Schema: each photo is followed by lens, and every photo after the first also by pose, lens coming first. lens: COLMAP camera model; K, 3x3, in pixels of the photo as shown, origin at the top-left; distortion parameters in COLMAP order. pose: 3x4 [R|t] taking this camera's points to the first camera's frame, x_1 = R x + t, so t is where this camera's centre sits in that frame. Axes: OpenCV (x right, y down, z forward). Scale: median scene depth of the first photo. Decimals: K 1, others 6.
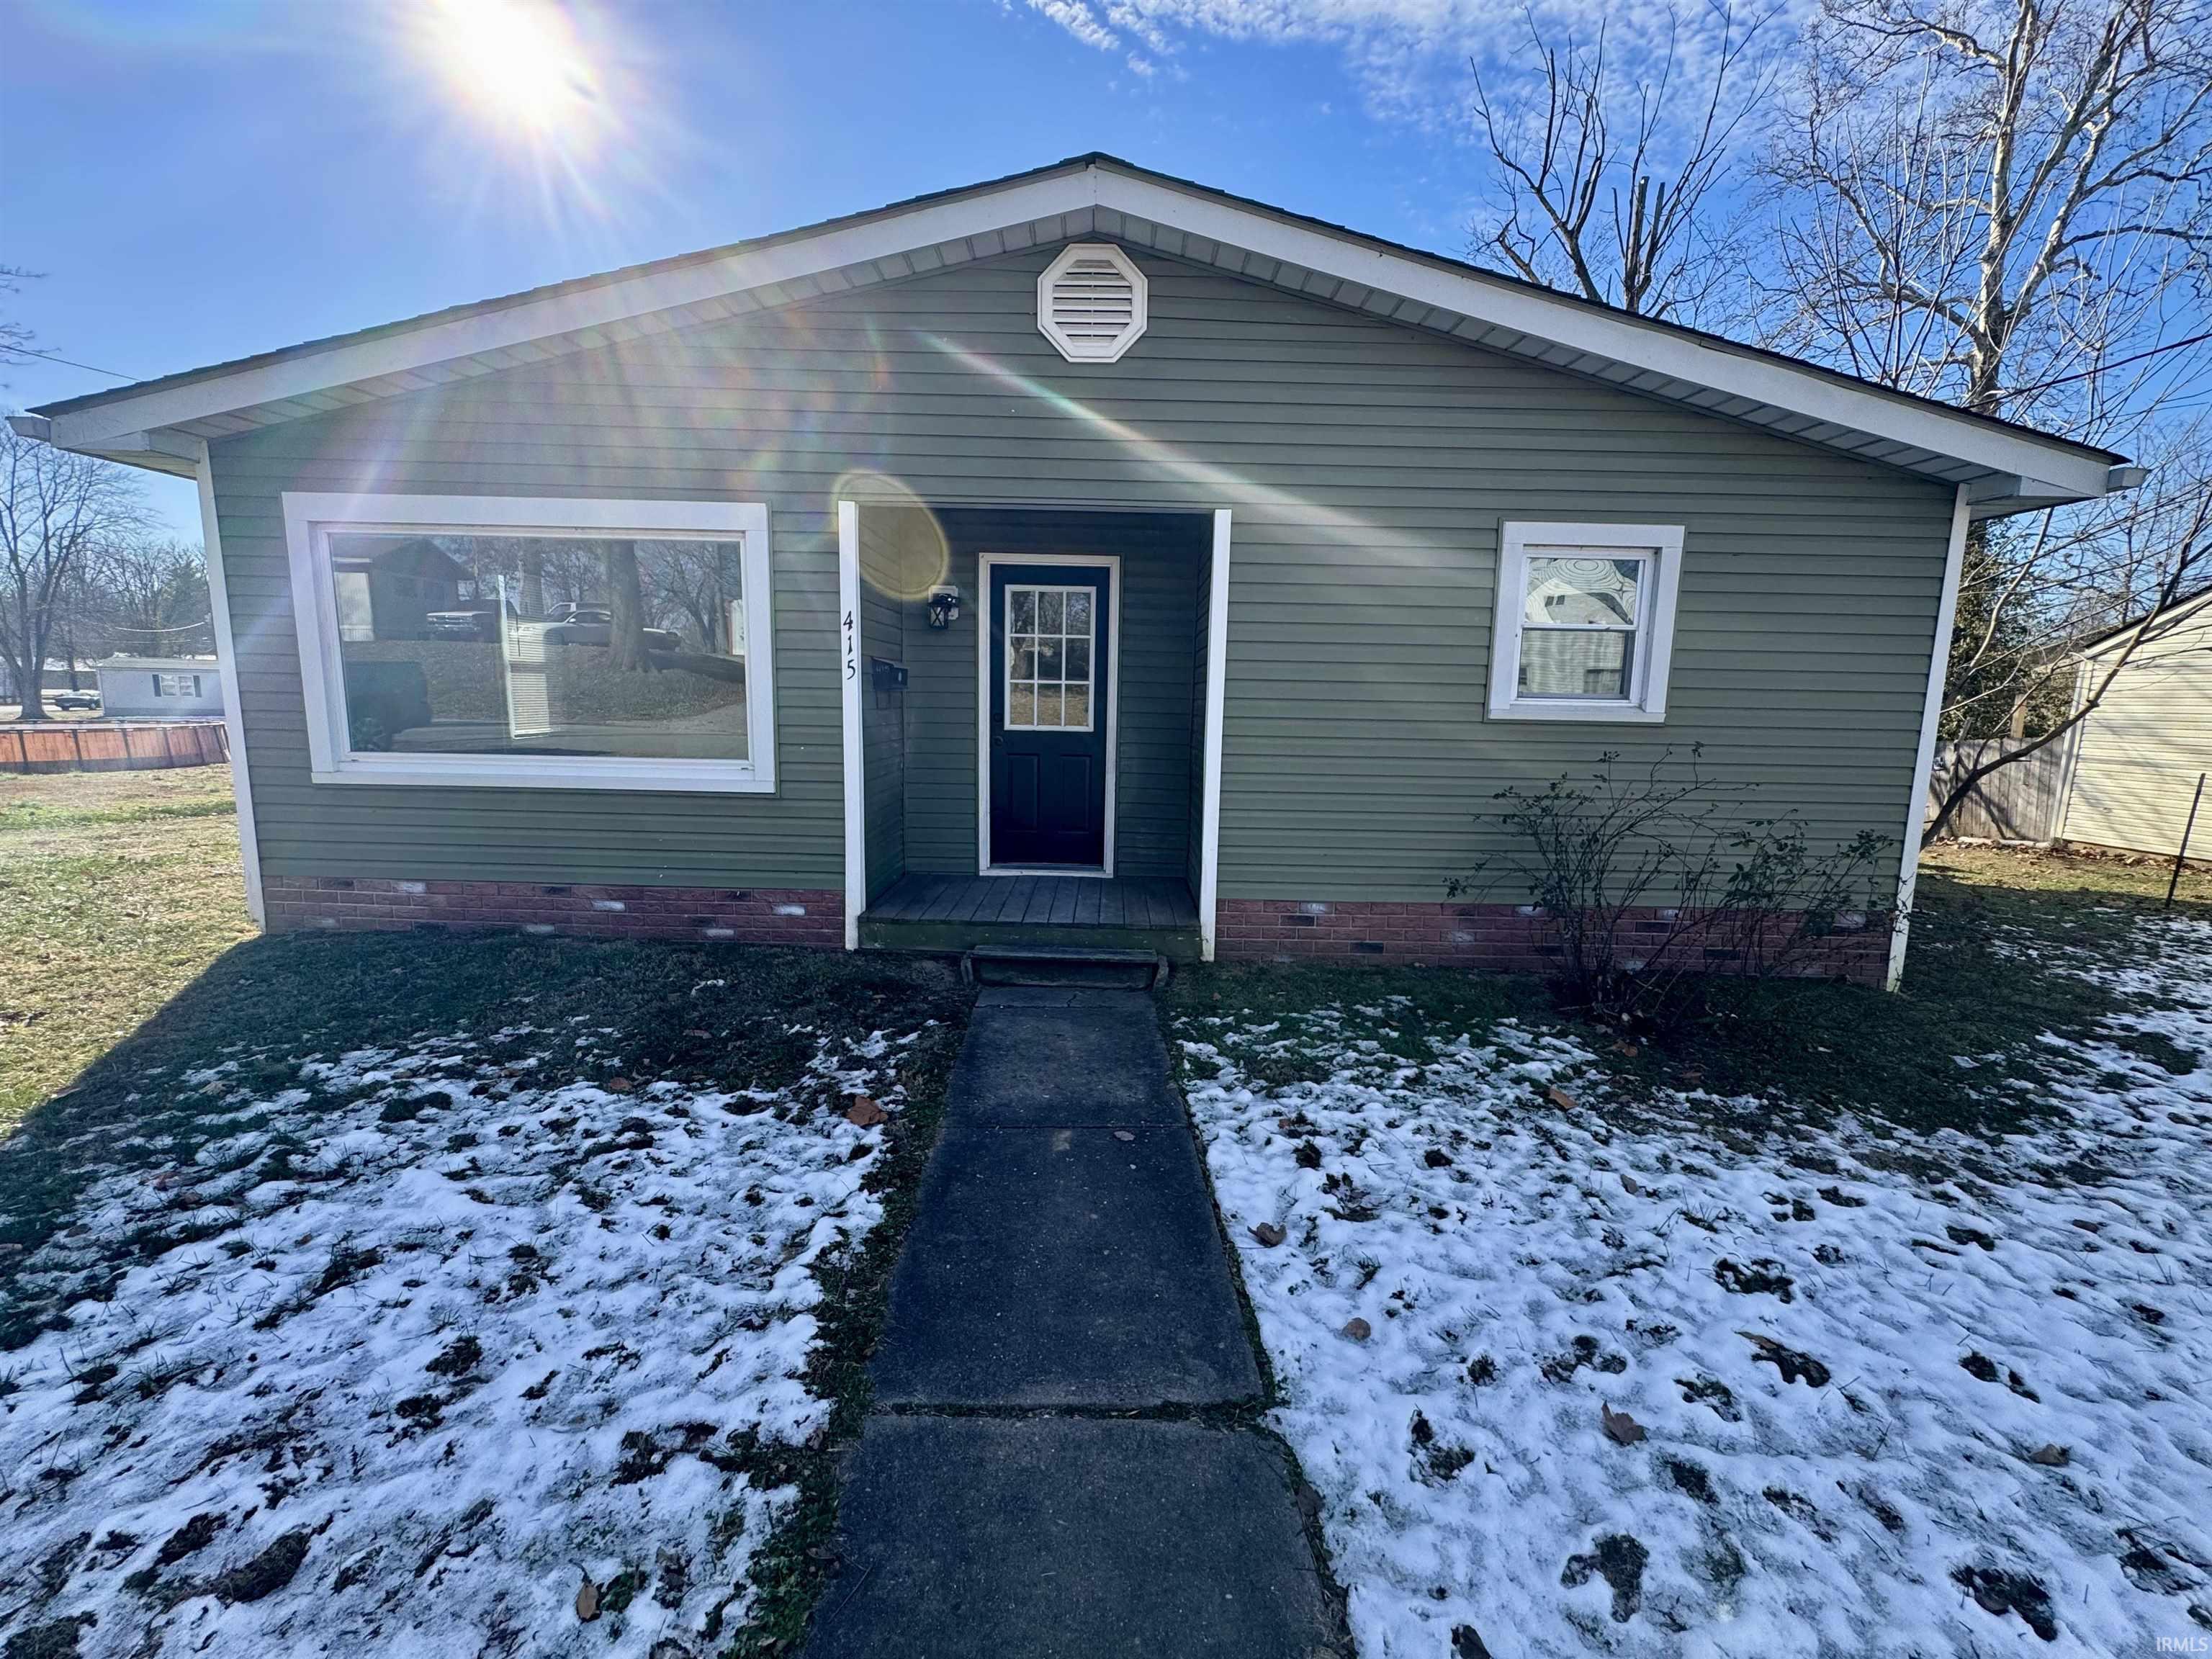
lens RADIAL K [[876.4, 0, 1104.9], [0, 876.4, 827.0], [0, 0, 1]] dist [0.000060, 0.000656]
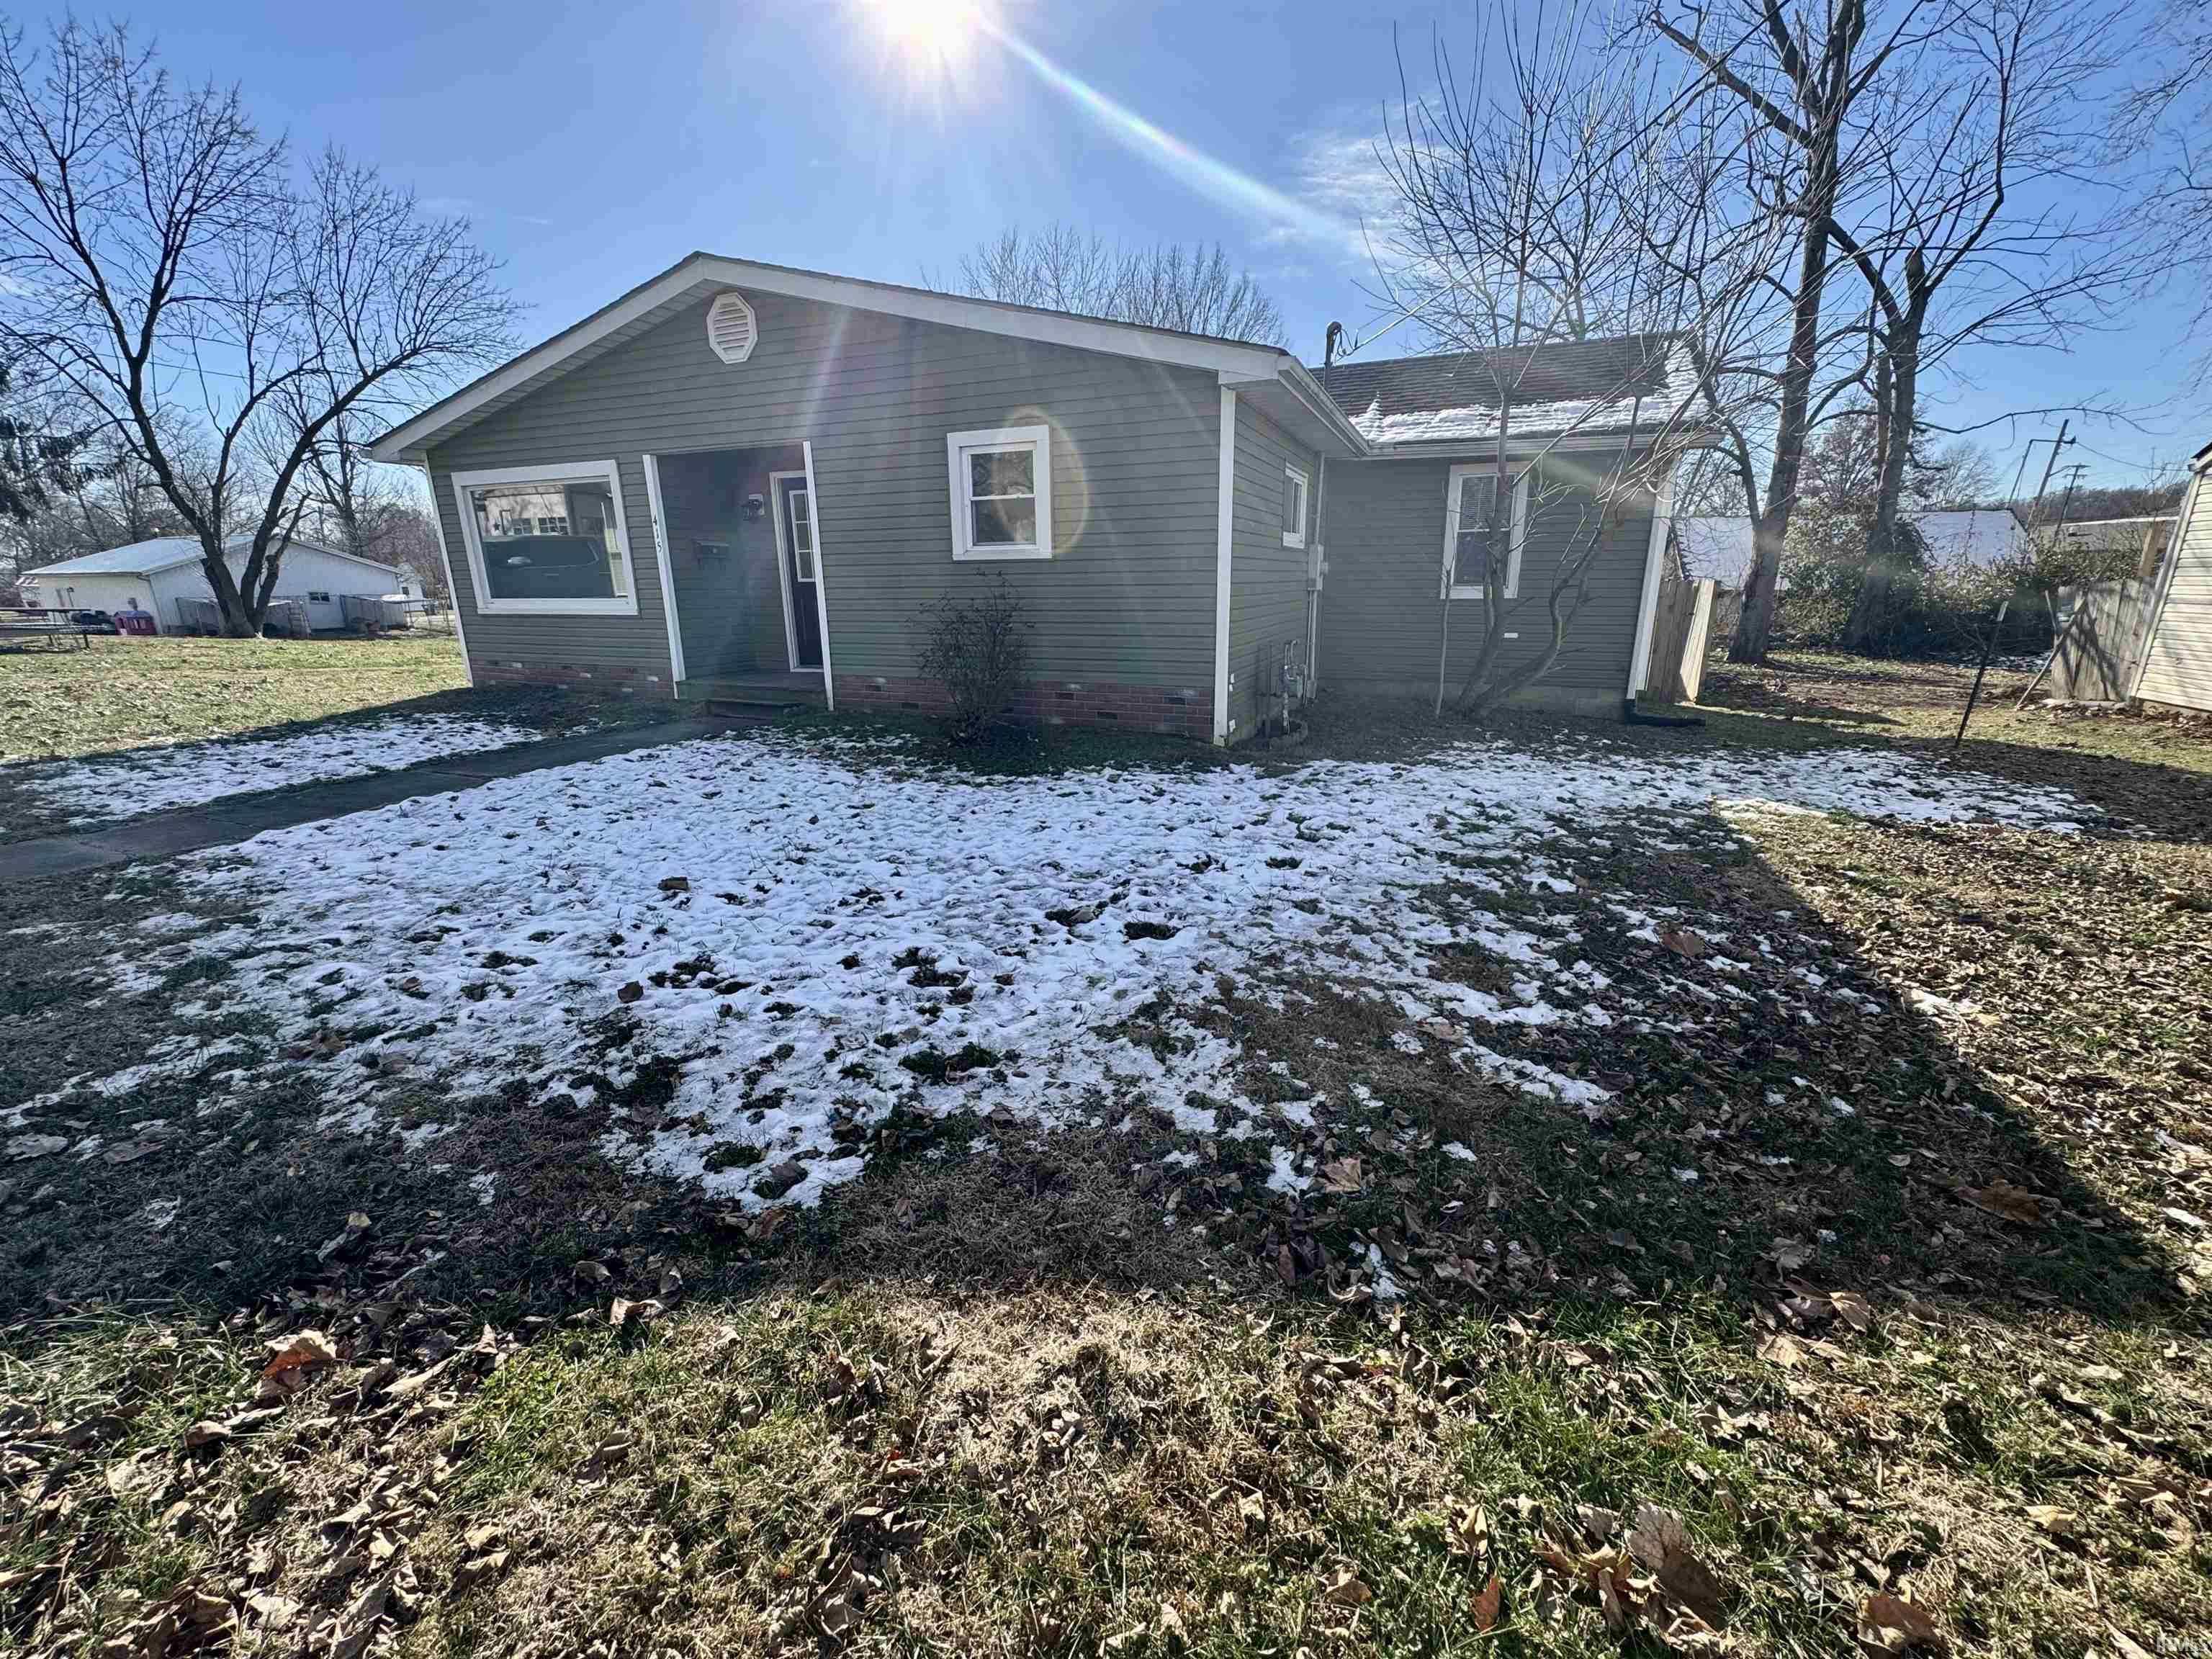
lens RADIAL K [[876.4, 0, 1112.2], [0, 876.4, 829.3], [0, 0, 1]] dist [0.000060, 0.000656]
pose [[0.929140, 0.072904, -0.362470, 1.302111], [-0.026186, 0.990881, 0.132174, 0.143032], [0.368801, -0.113317, 0.922575, -0.435335]]
